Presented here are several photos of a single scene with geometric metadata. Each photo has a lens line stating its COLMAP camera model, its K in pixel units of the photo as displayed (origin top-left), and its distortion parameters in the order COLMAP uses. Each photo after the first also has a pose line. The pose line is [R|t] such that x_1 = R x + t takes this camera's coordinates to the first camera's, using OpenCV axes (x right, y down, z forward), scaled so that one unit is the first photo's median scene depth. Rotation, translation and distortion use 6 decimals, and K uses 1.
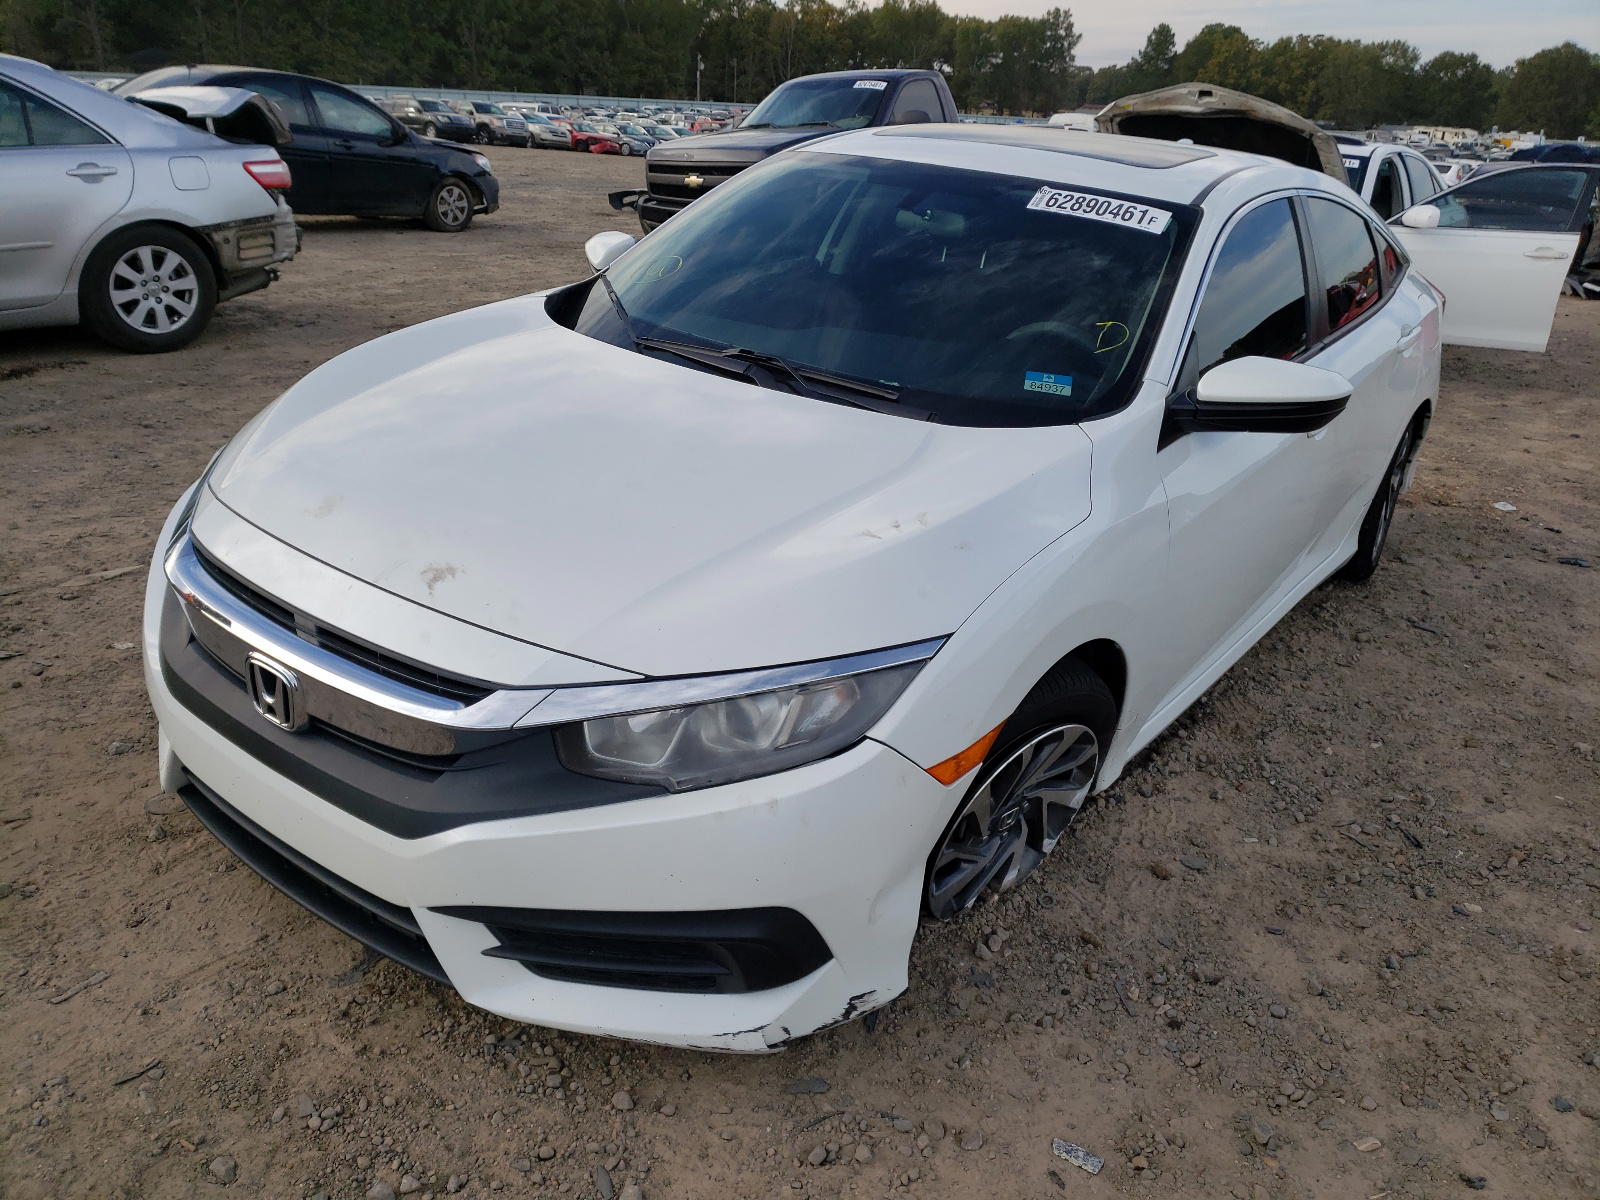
lens RADIAL K [[1213.2, 0, 800.0], [0, 1213.2, 600.0], [0, 0, 1]] dist [-0.005365, -0.002723]
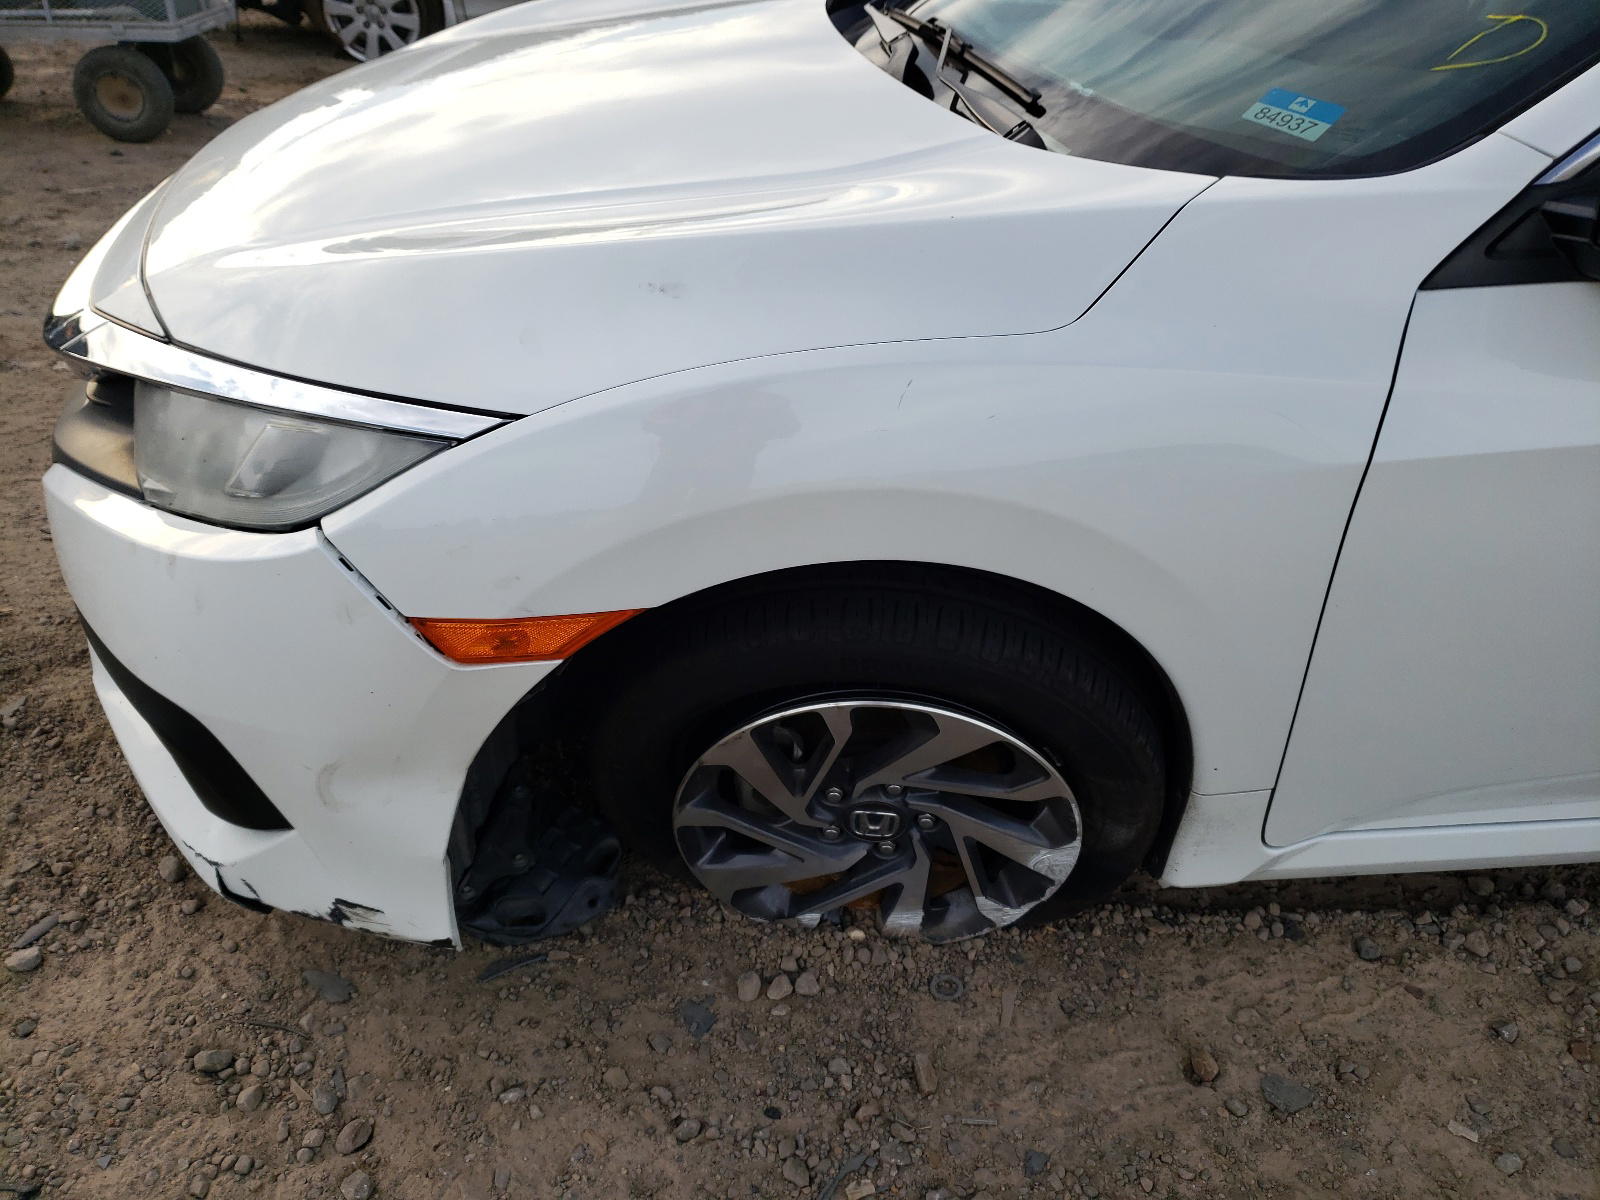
lens RADIAL K [[1249.9, 0, 800.0], [0, 1249.9, 600.0], [0, 0, 1]] dist [-0.000325, 0.004543]
pose [[0.727067, 0.371202, -0.577566, 0.462668], [-0.298829, 0.928471, 0.220549, -0.047918], [0.618122, 0.012240, 0.785987, 0.491947]]
